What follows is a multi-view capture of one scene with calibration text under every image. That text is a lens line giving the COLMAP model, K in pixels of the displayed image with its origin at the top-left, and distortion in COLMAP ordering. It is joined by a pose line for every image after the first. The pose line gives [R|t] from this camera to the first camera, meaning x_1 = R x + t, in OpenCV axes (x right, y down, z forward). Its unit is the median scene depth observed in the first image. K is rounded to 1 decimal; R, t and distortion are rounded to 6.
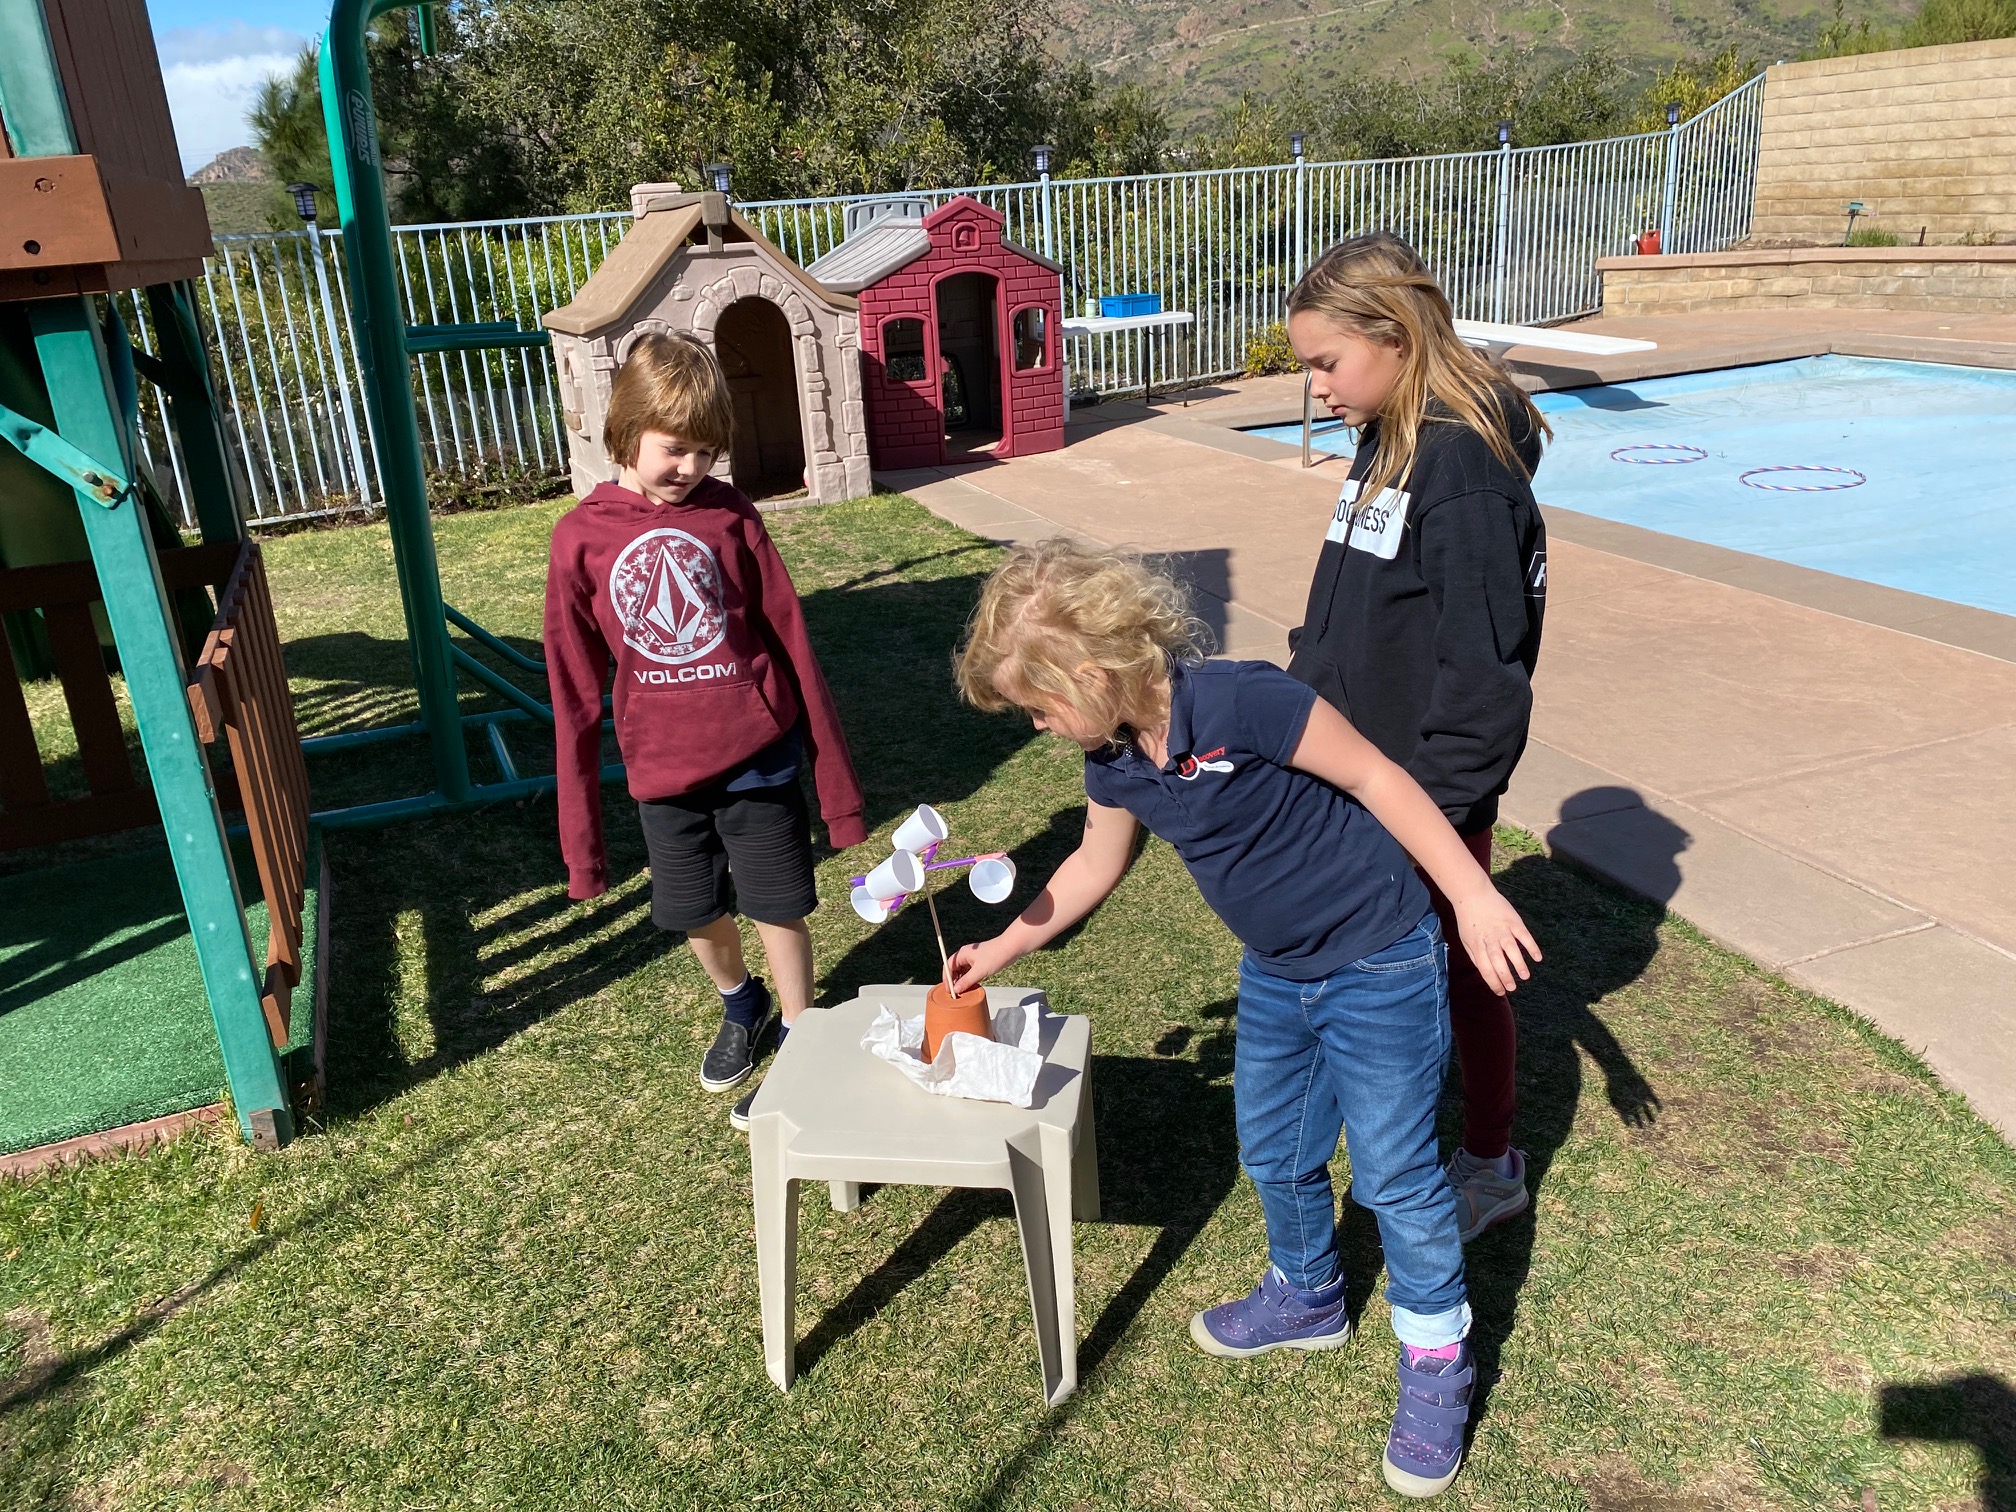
lens RADIAL K [[1608.1, 0, 1019.0], [0, 1608.1, 751.0], [0, 0, 1]] dist [0.062335, -0.093709]
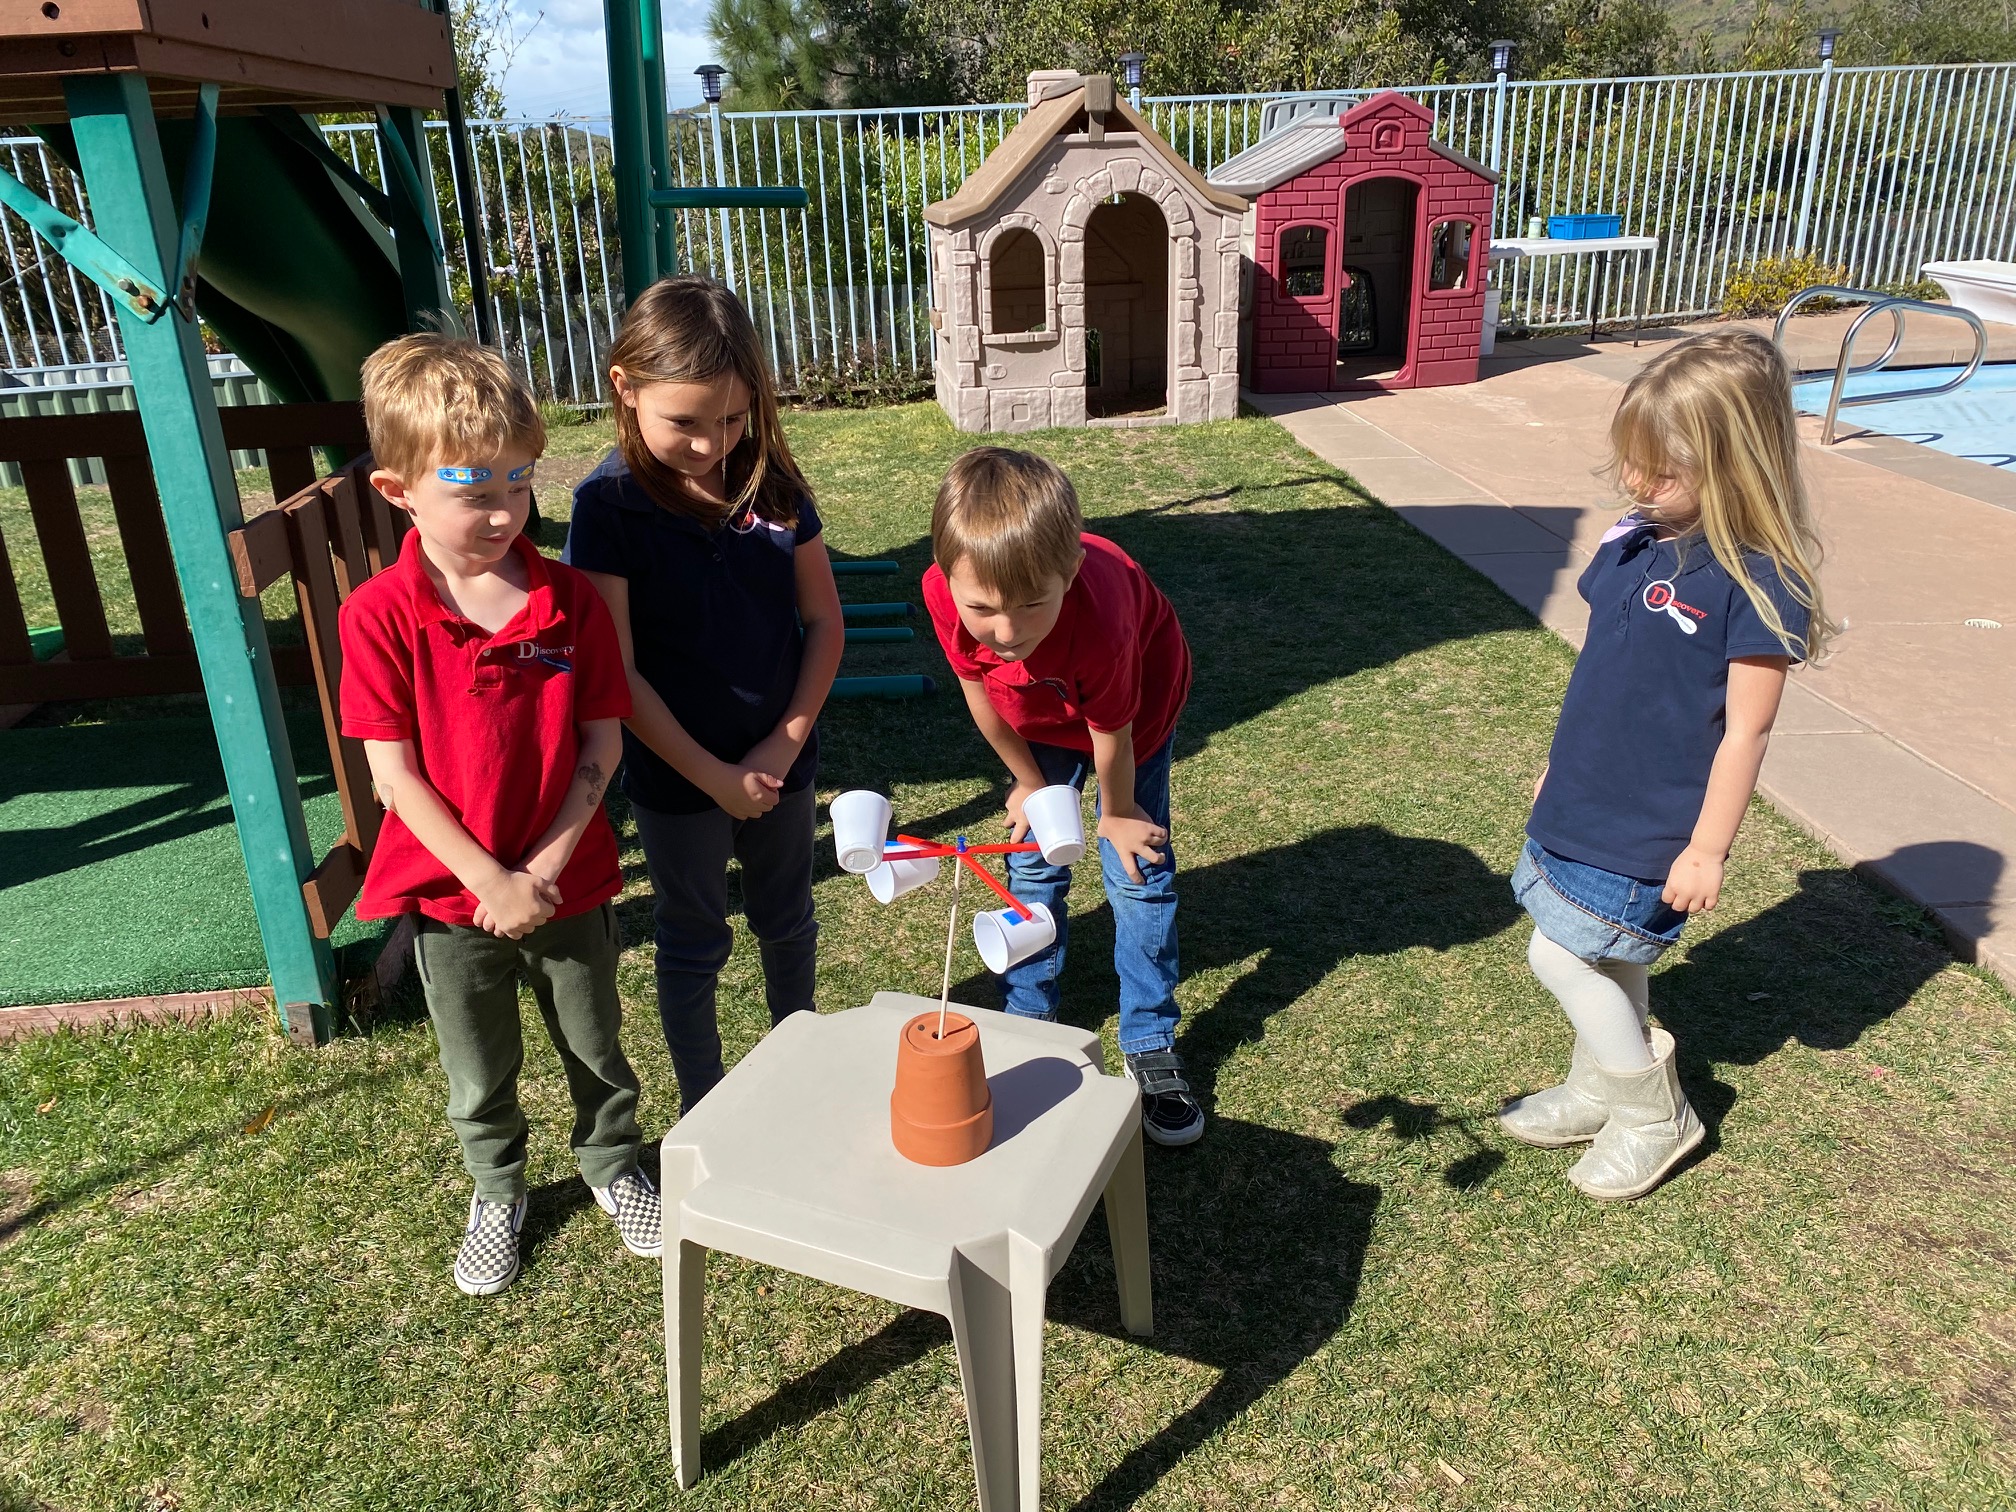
lens RADIAL K [[1578.6, 0, 995.3], [0, 1578.6, 765.3], [0, 0, 1]] dist [-0.001474, 0.003278]
pose [[0.950205, 0.132317, -0.282140, 0.057429], [-0.118523, 0.990789, 0.065488, -0.007086], [0.288207, -0.028787, 0.957135, 0.104718]]
